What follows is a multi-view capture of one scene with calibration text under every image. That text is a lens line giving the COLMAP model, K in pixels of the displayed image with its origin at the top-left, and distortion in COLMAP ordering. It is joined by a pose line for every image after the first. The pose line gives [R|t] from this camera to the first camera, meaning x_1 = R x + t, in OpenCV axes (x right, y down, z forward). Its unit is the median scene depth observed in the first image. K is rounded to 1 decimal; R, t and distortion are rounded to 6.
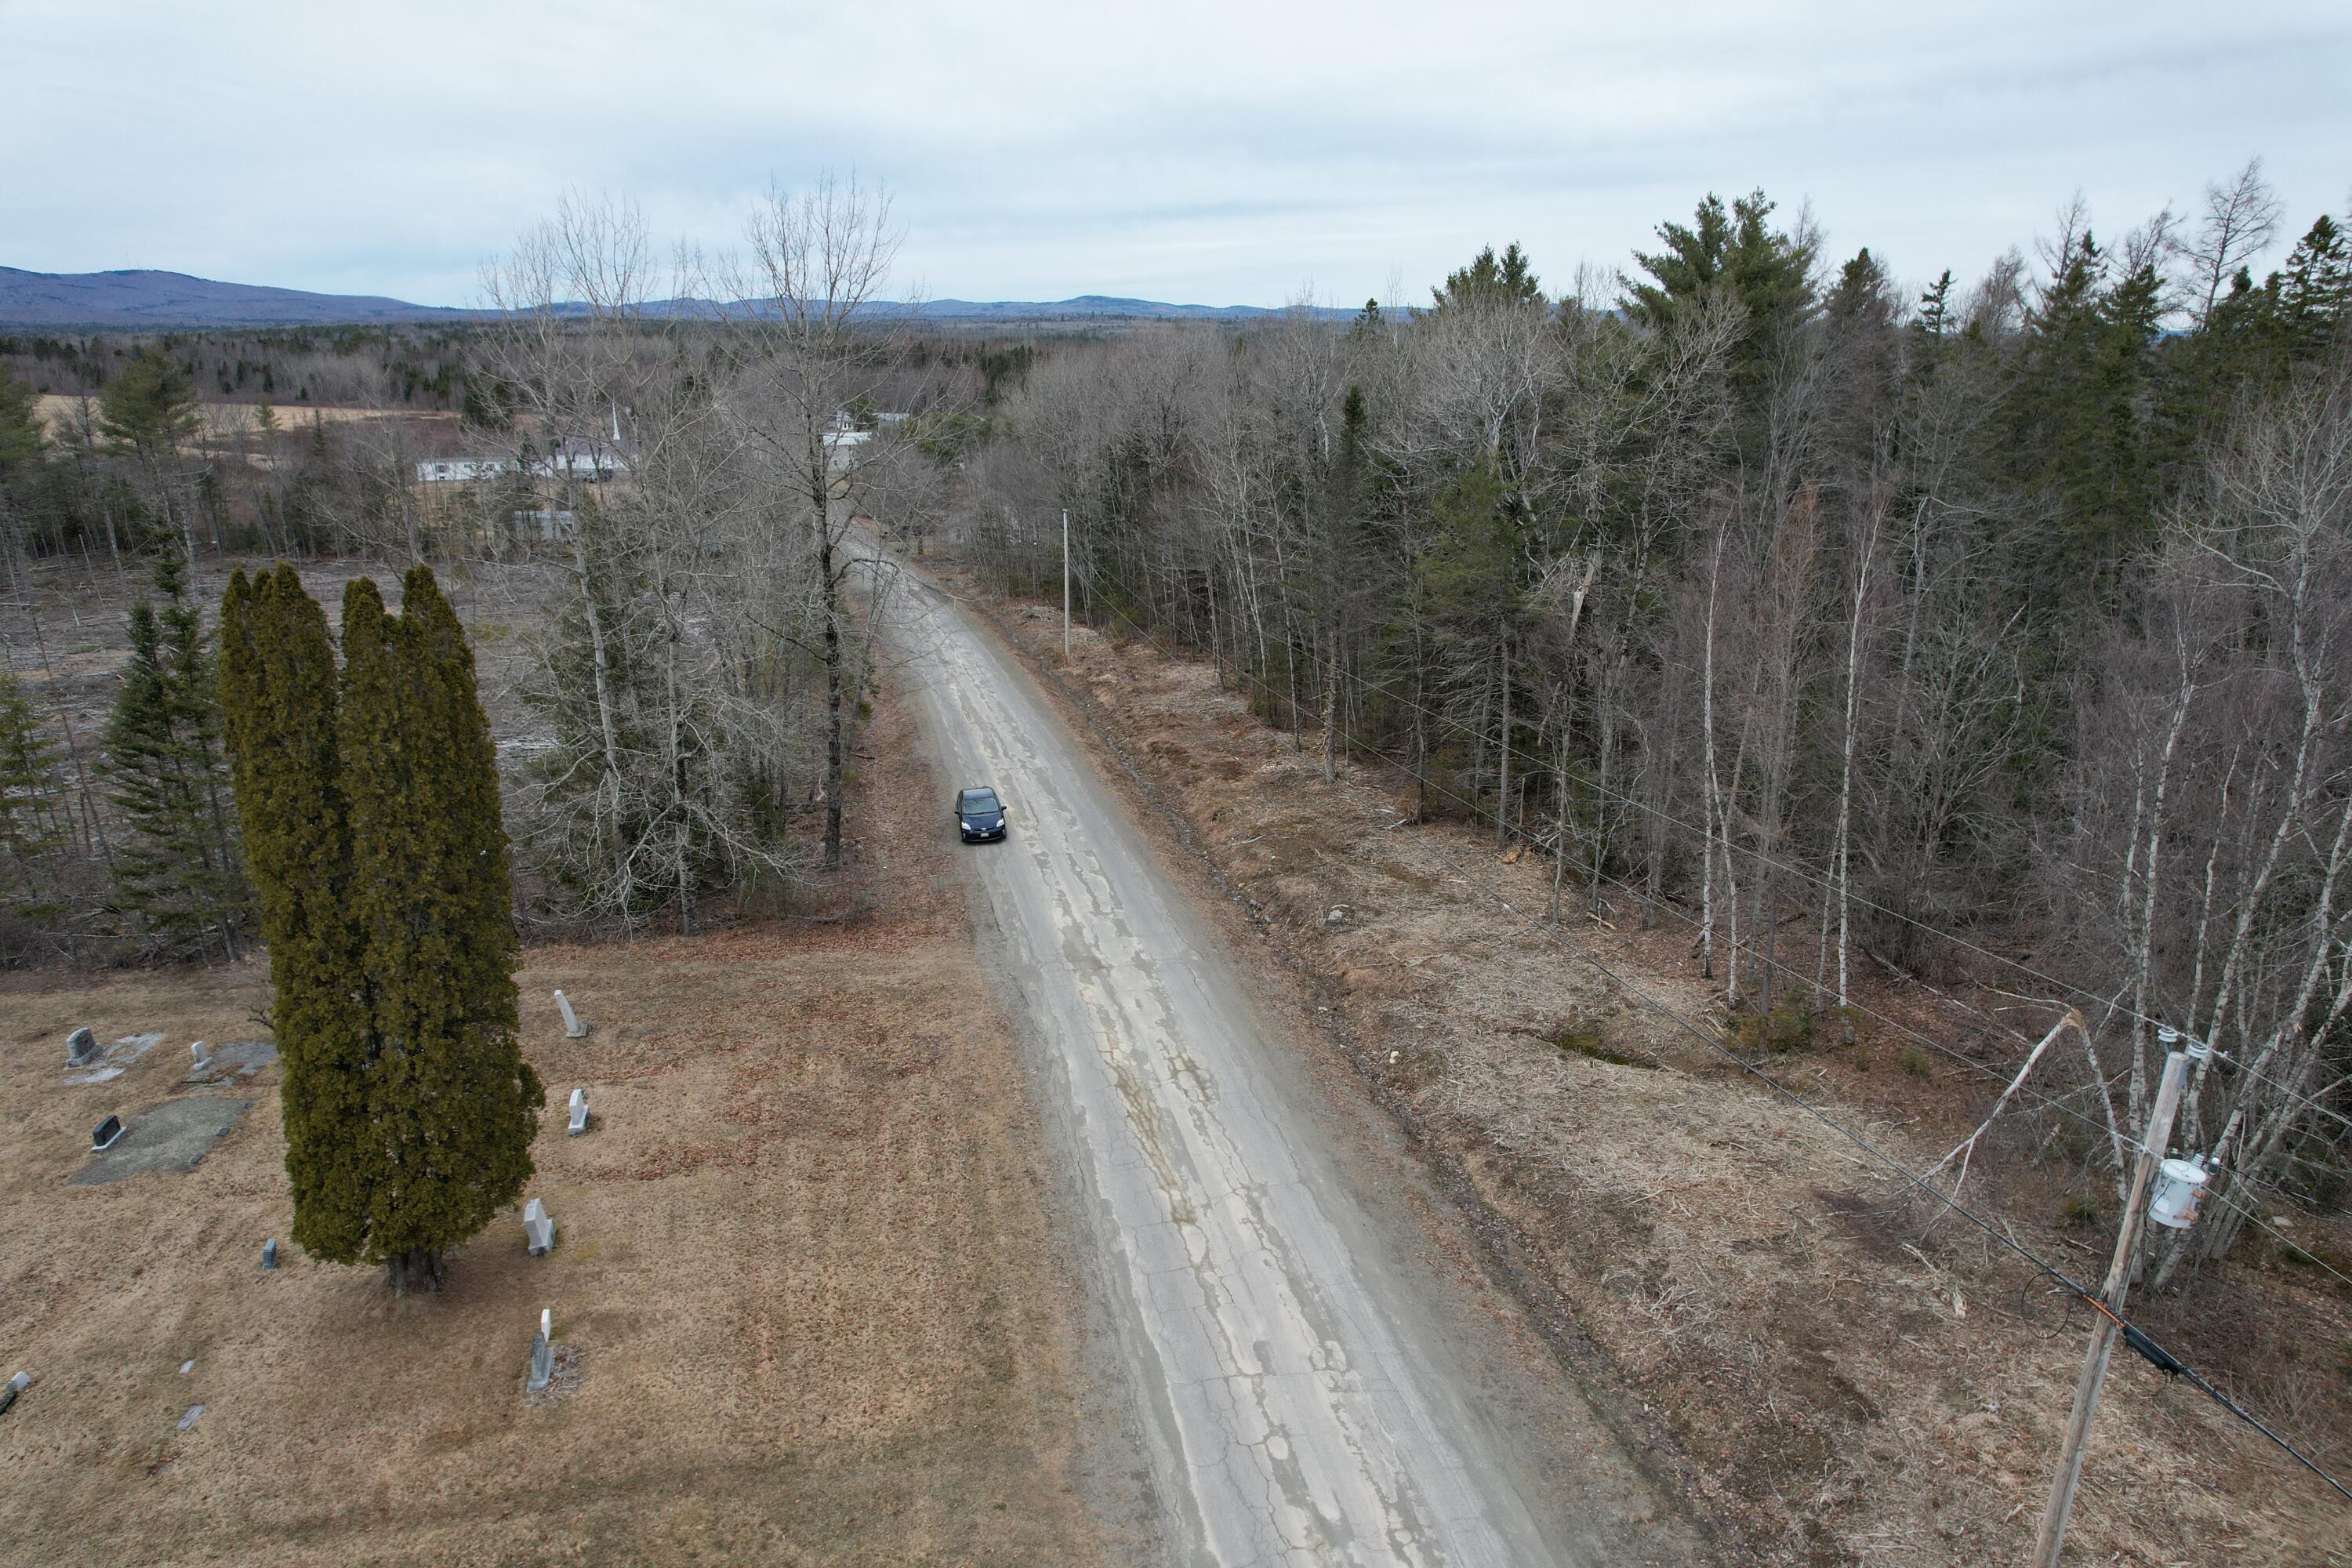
lens RADIAL K [[1502.2, 0, 1183.4], [0, 1502.2, 799.3], [0, 0, 1]] dist [-0.073018, 0.068317]
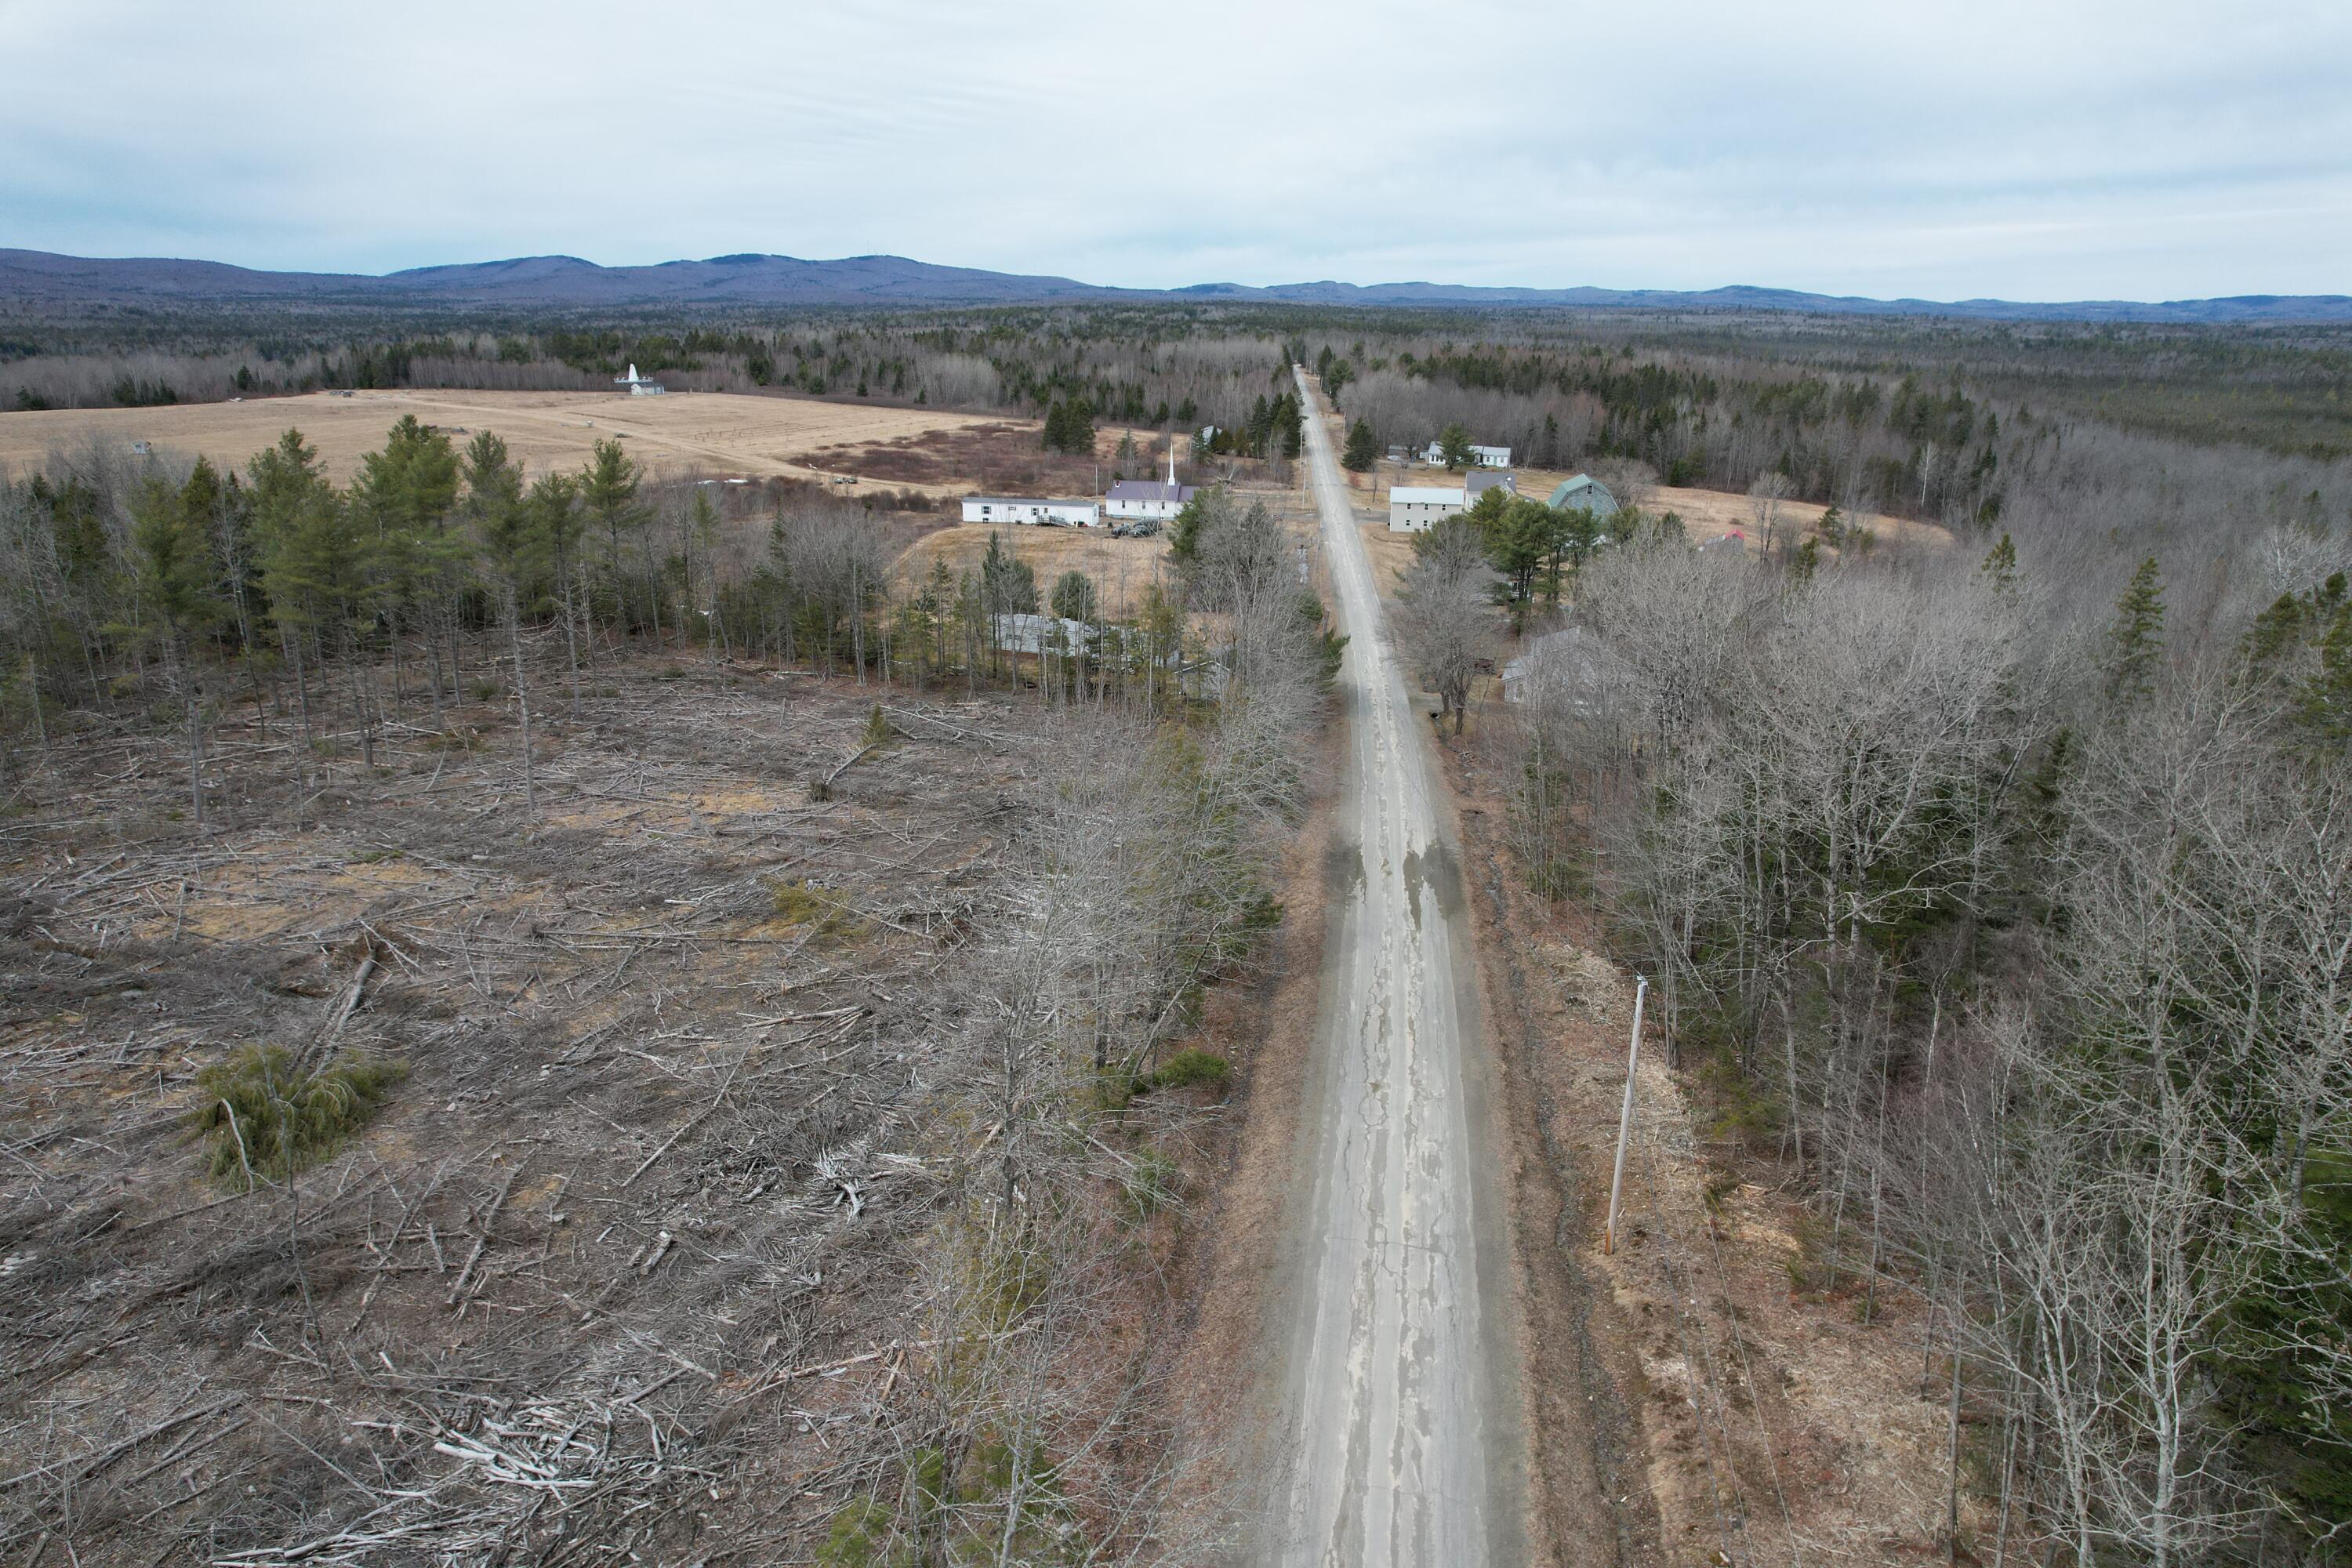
lens RADIAL K [[1502.2, 0, 1183.4], [0, 1502.2, 799.3], [0, 0, 1]] dist [-0.073018, 0.068317]
pose [[0.921032, 0.132835, -0.366134, -0.009011], [-0.129555, 0.991002, 0.033638, -0.050402], [0.367308, 0.016452, 0.929954, 0.093645]]
